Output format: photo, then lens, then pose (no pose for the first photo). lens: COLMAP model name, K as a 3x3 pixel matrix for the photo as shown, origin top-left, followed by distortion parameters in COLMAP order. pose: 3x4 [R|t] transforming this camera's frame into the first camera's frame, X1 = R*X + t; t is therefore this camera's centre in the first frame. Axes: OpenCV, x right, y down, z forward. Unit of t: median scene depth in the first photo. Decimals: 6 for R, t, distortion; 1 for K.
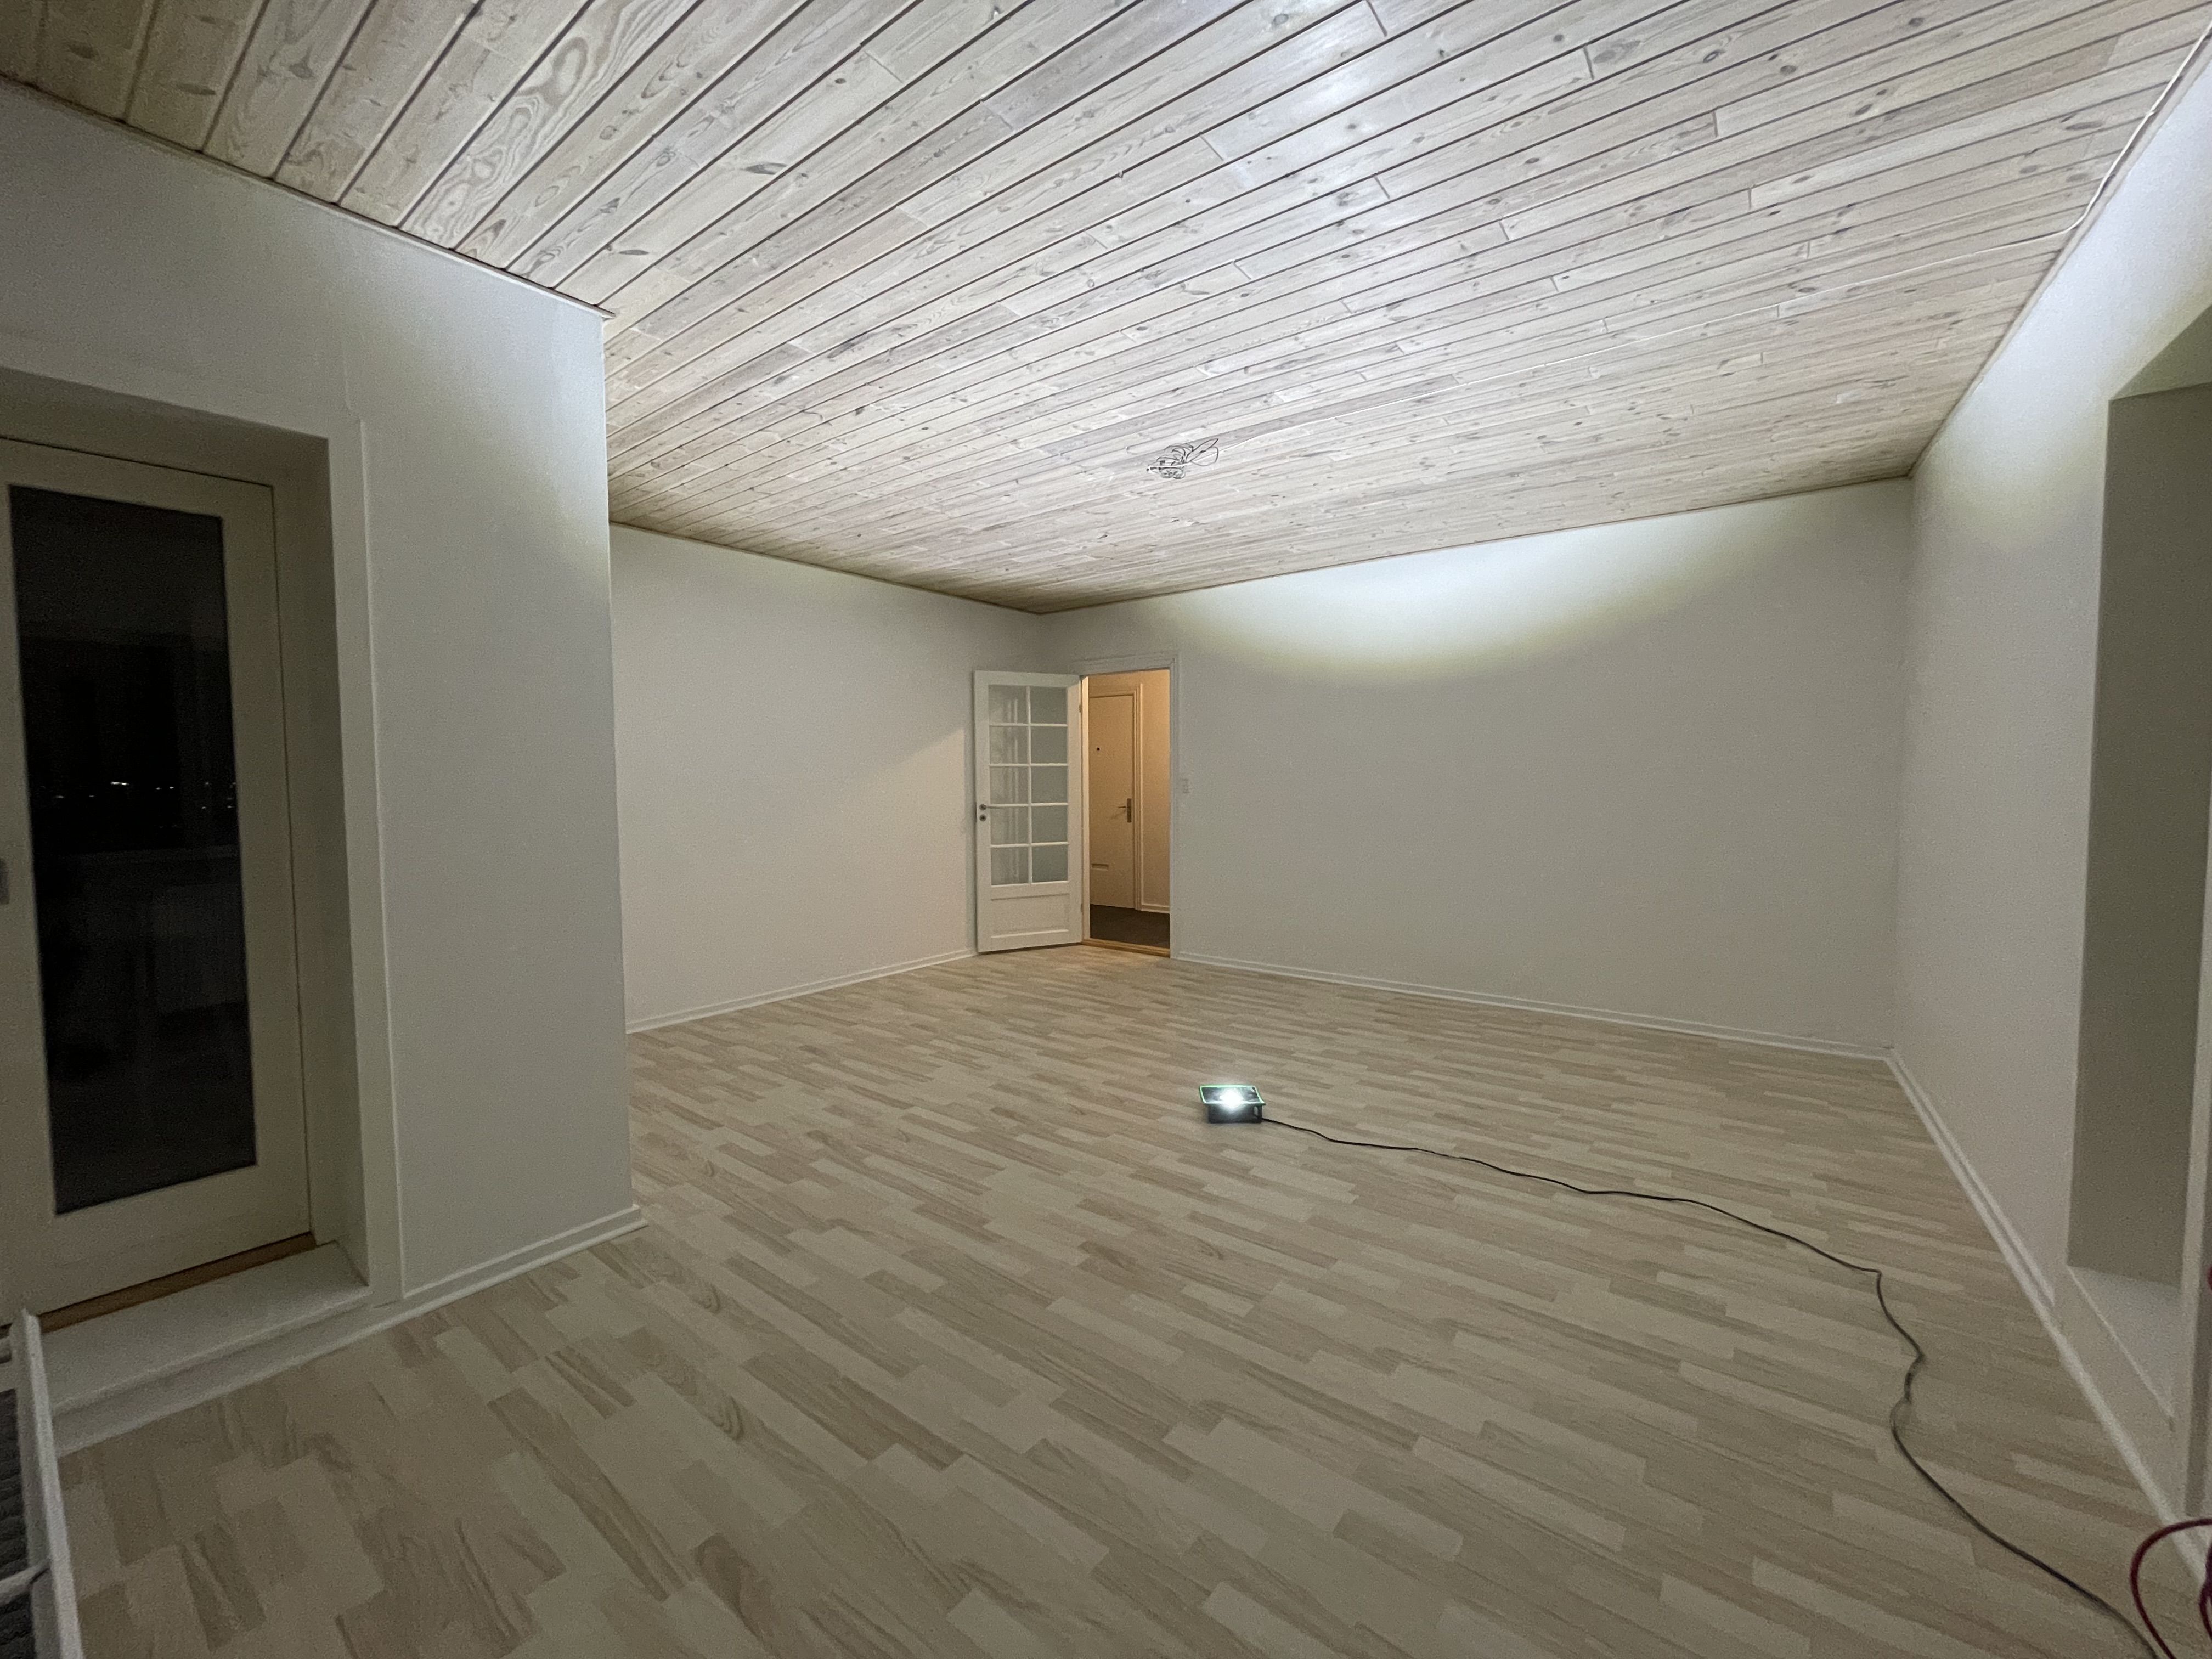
lens RADIAL K [[896.7, 0, 1097.9], [0, 896.7, 815.2], [0, 0, 1]] dist [-0.000304, -0.000171]
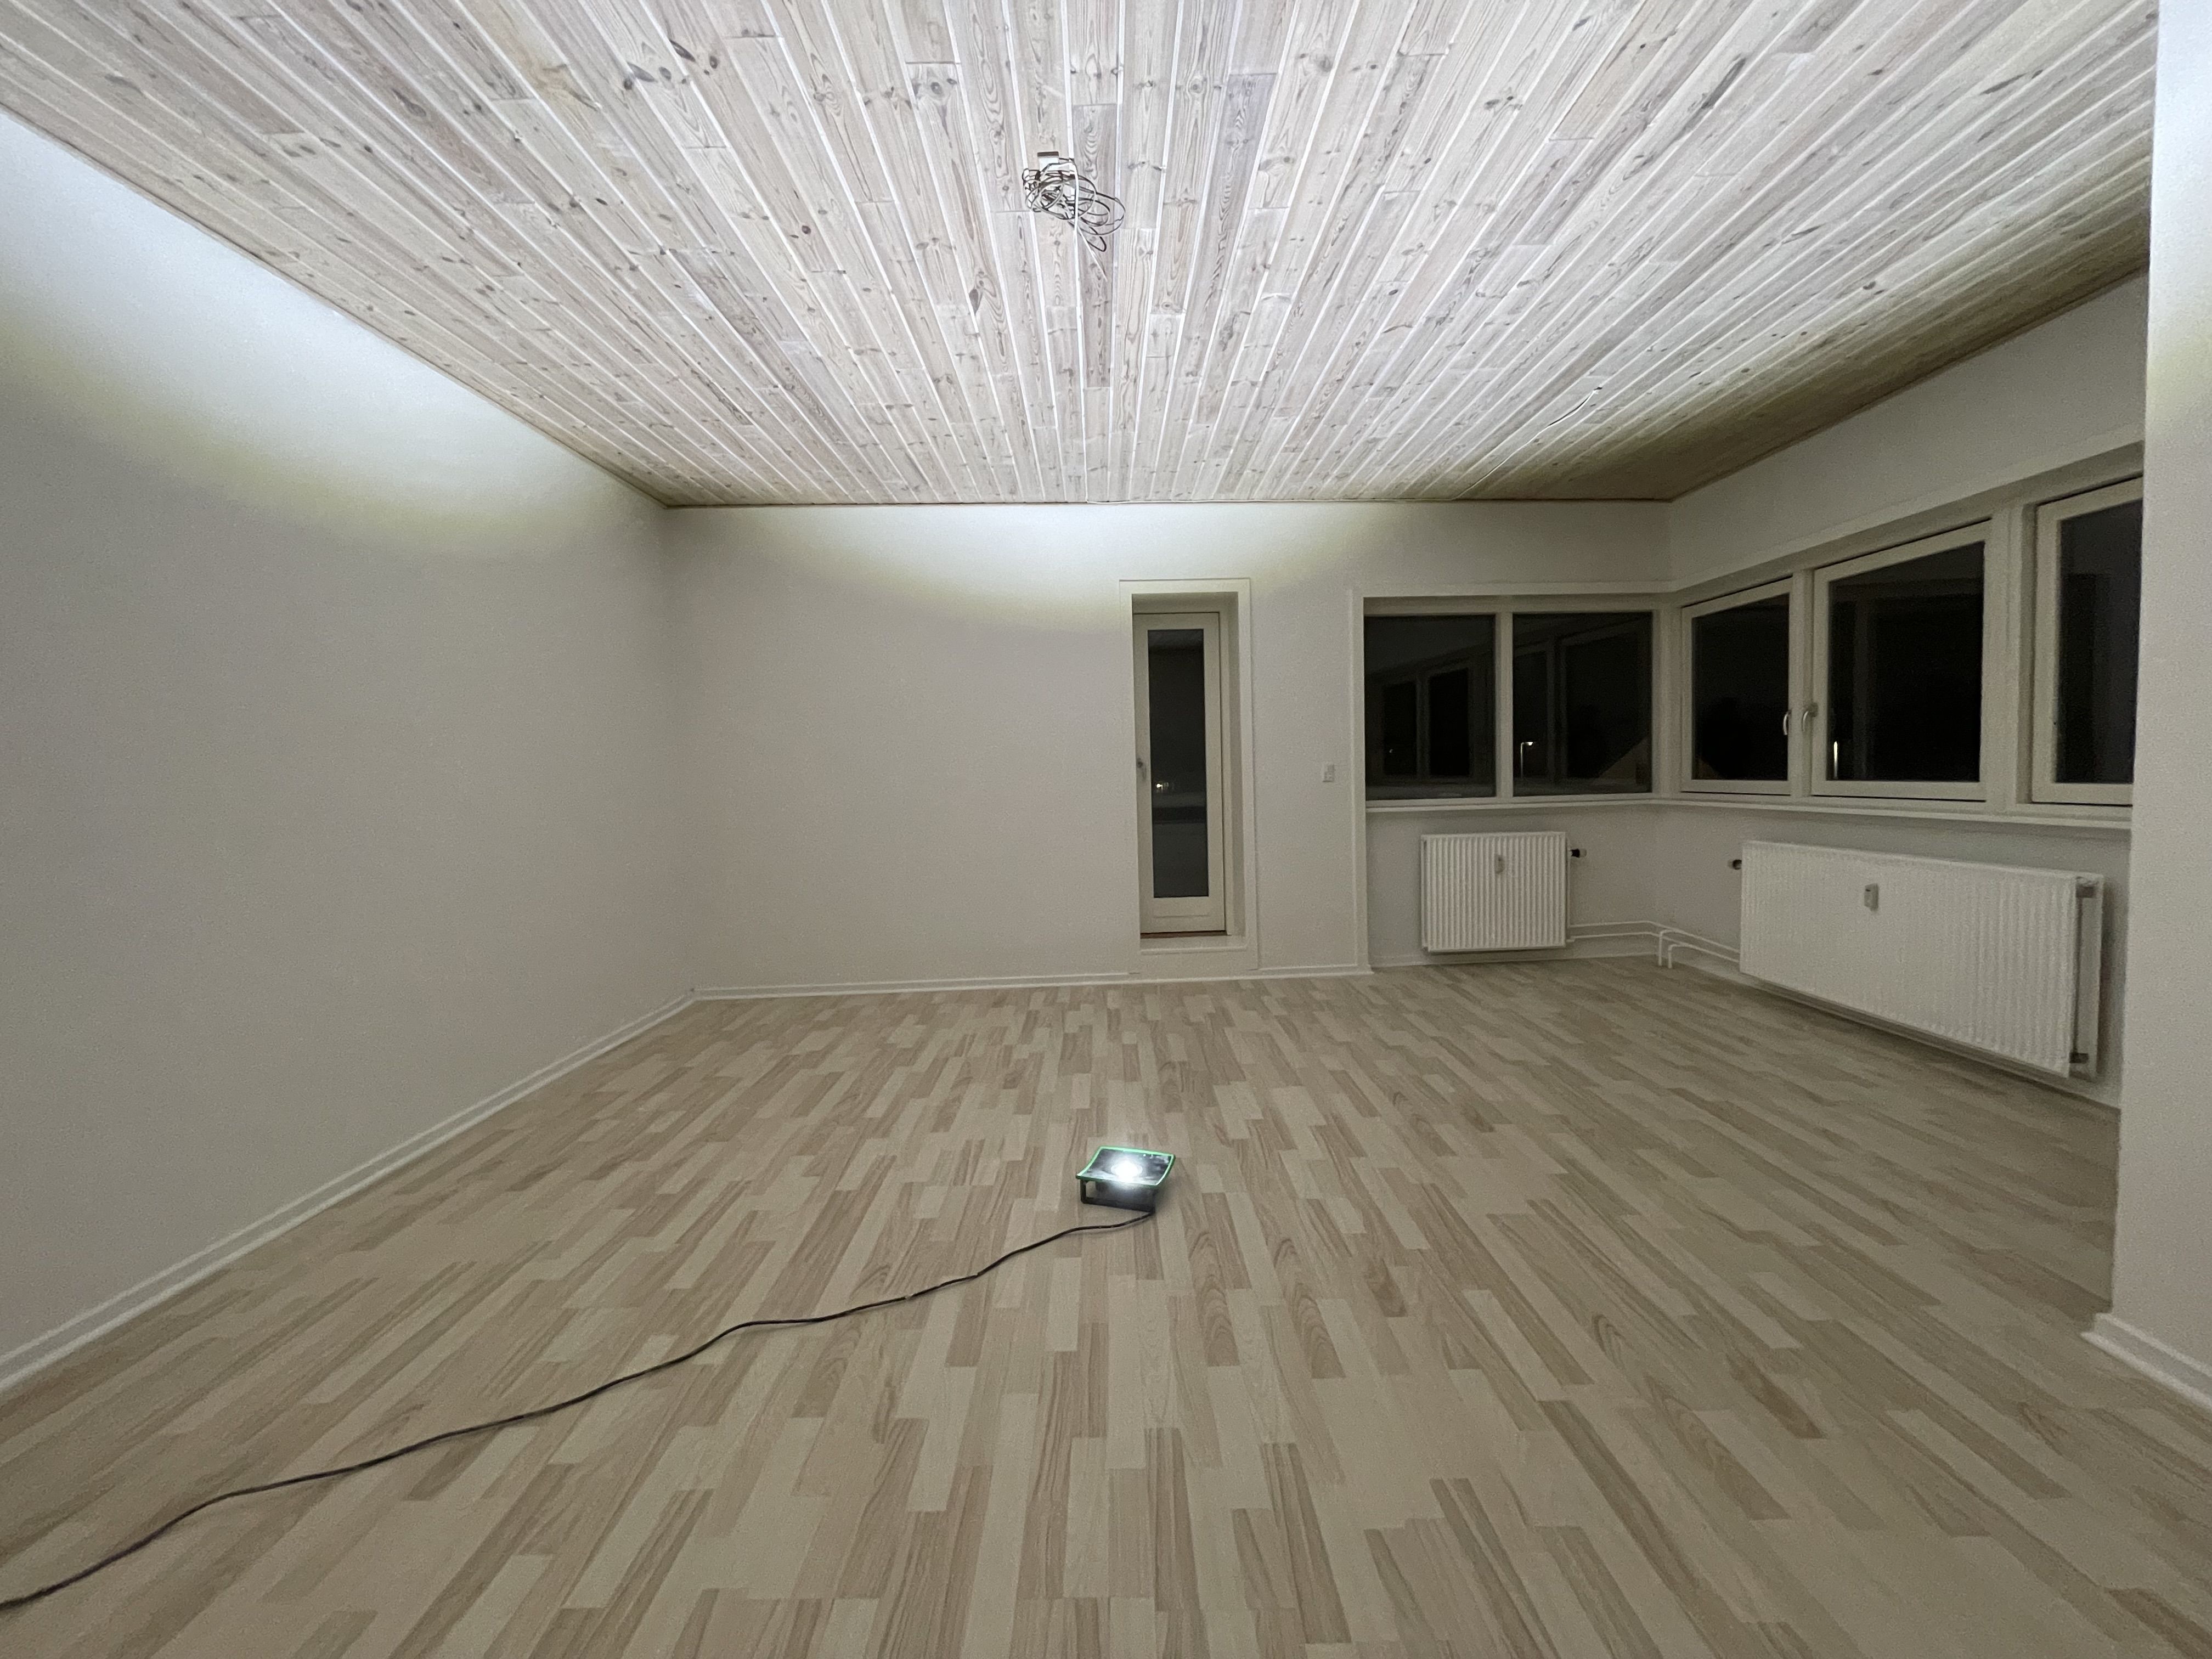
lens RADIAL K [[896.7, 0, 1097.9], [0, 896.7, 815.2], [0, 0, 1]] dist [-0.000304, -0.000171]
pose [[-0.608265, -0.015737, 0.793578, -0.417981], [0.066626, 0.995263, 0.070805, -0.019469], [-0.790933, 0.095941, -0.604335, 1.402324]]
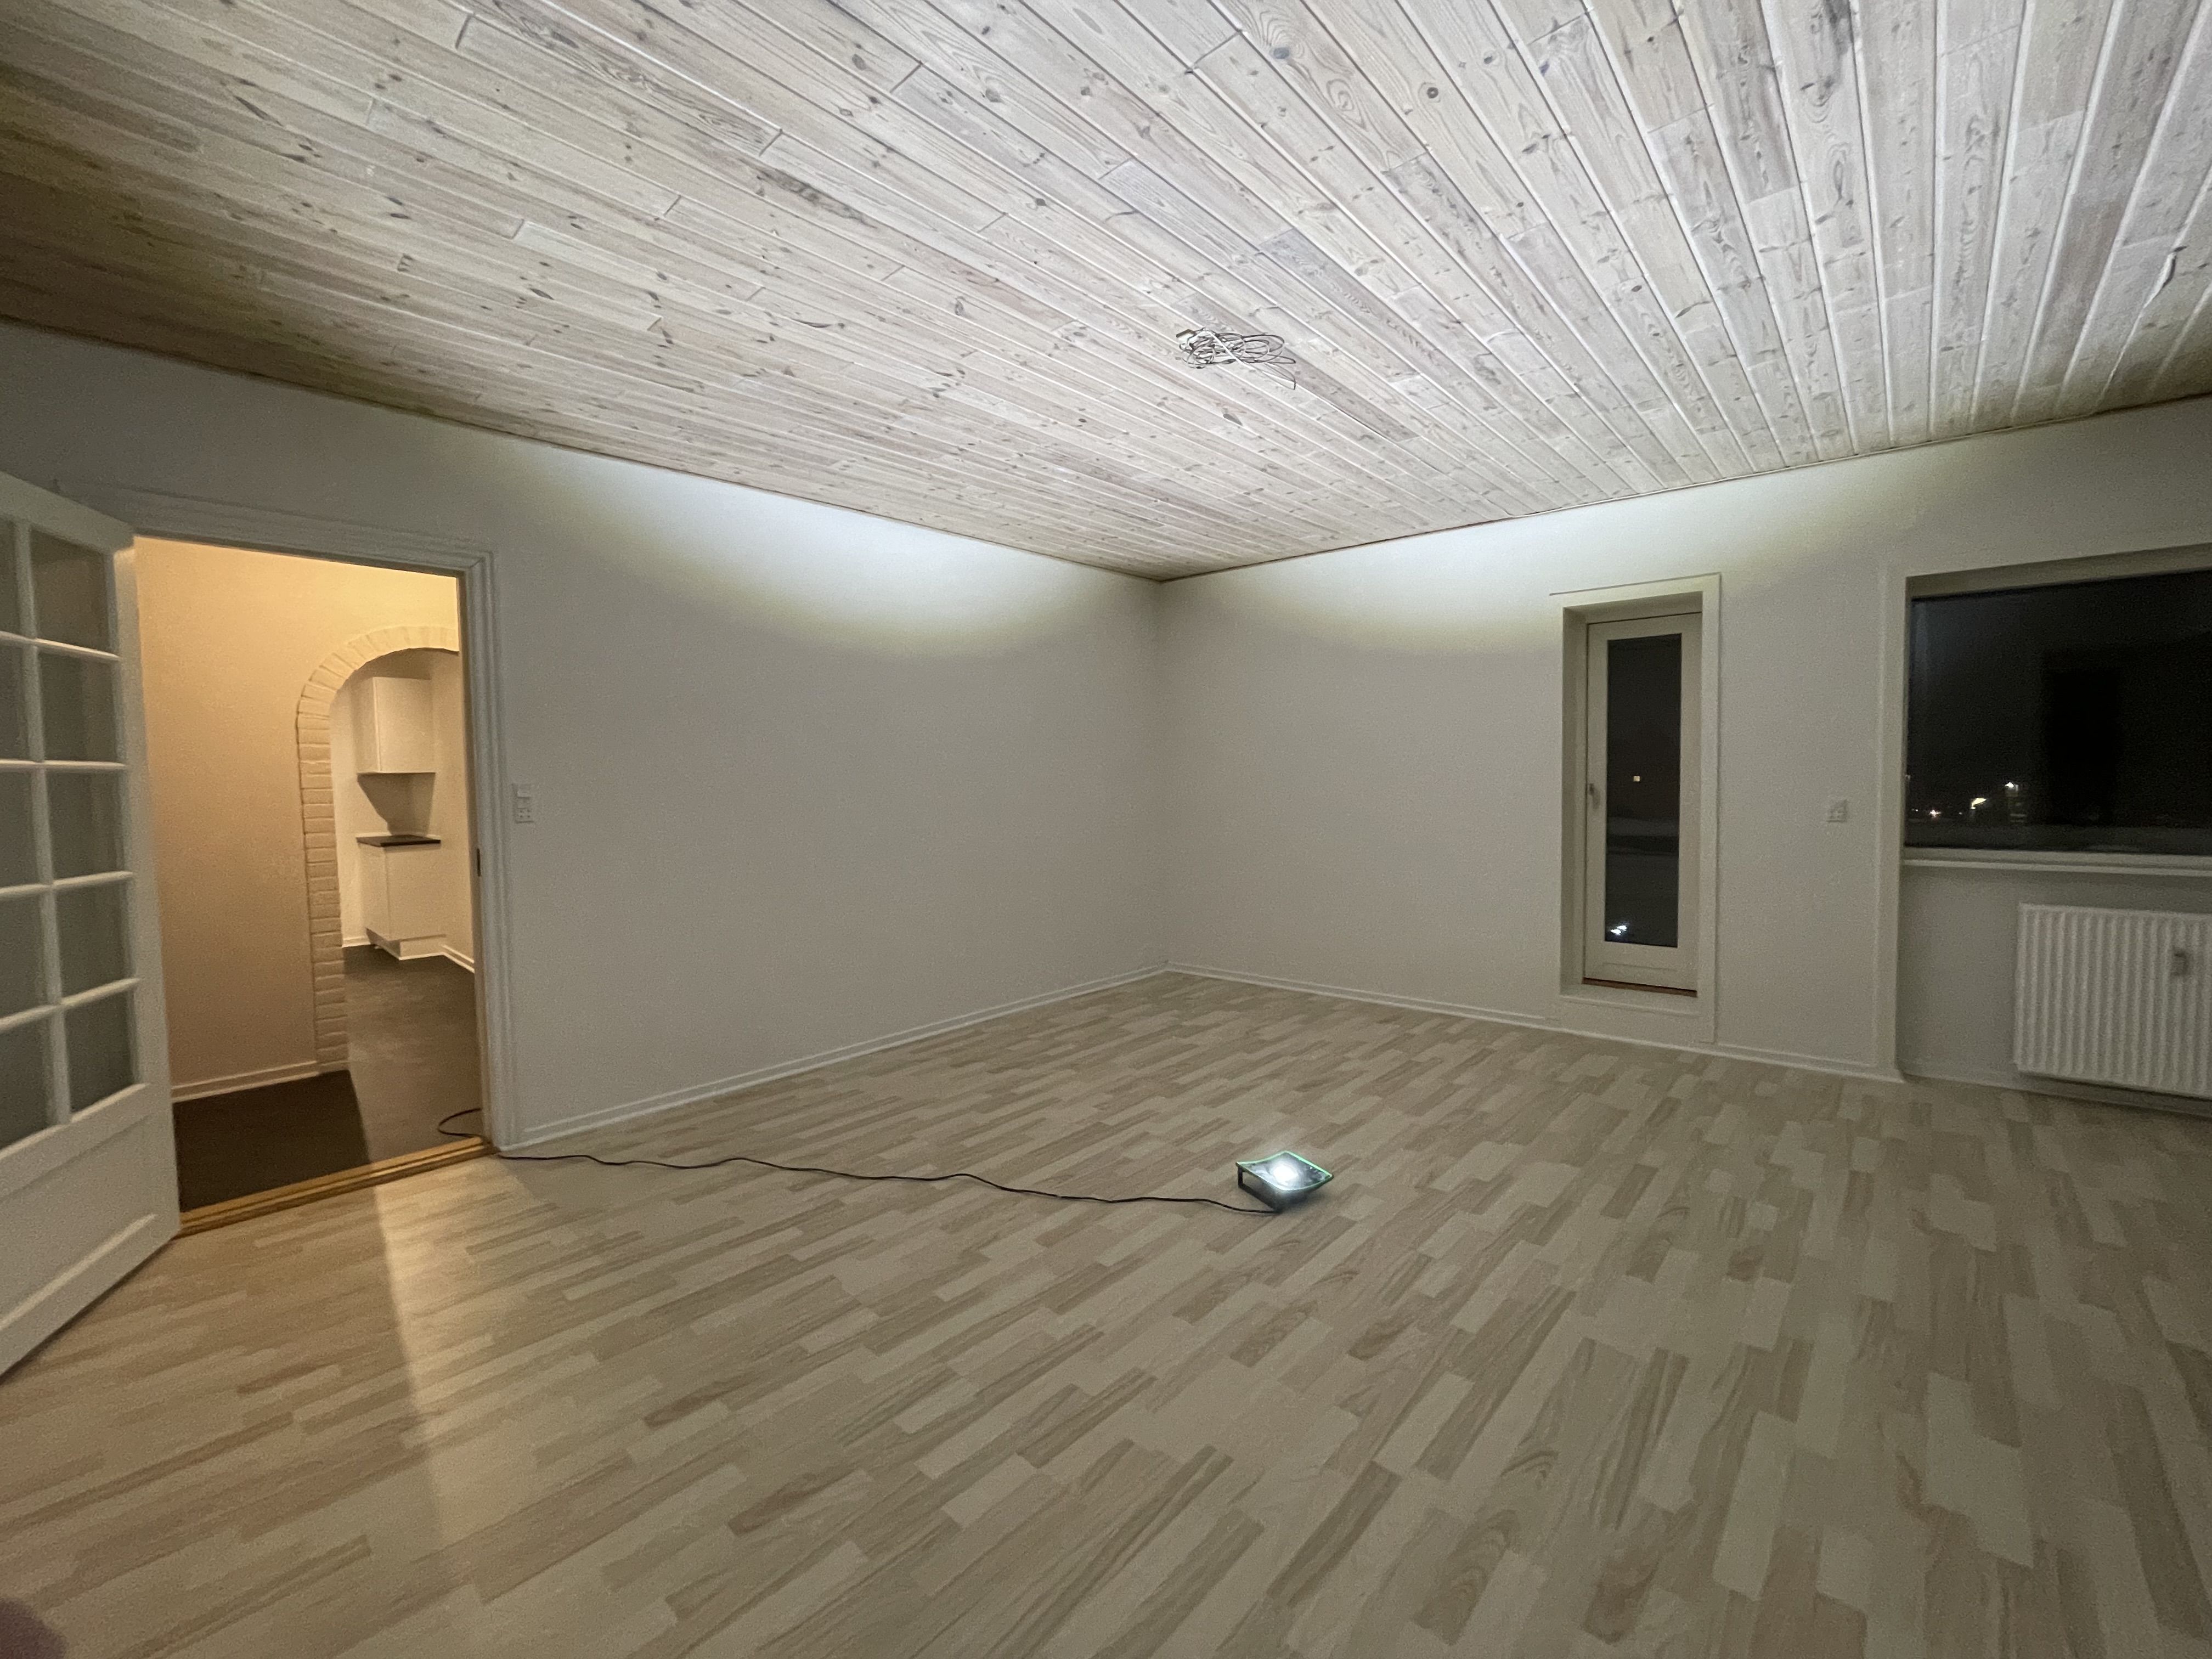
lens RADIAL K [[896.7, 0, 1097.9], [0, 896.7, 815.2], [0, 0, 1]] dist [-0.000304, -0.000171]
pose [[0.086775, -0.038574, 0.995481, -0.670119], [0.060357, 0.997618, 0.033396, -0.045615], [-0.994398, 0.057186, 0.088896, 1.067889]]
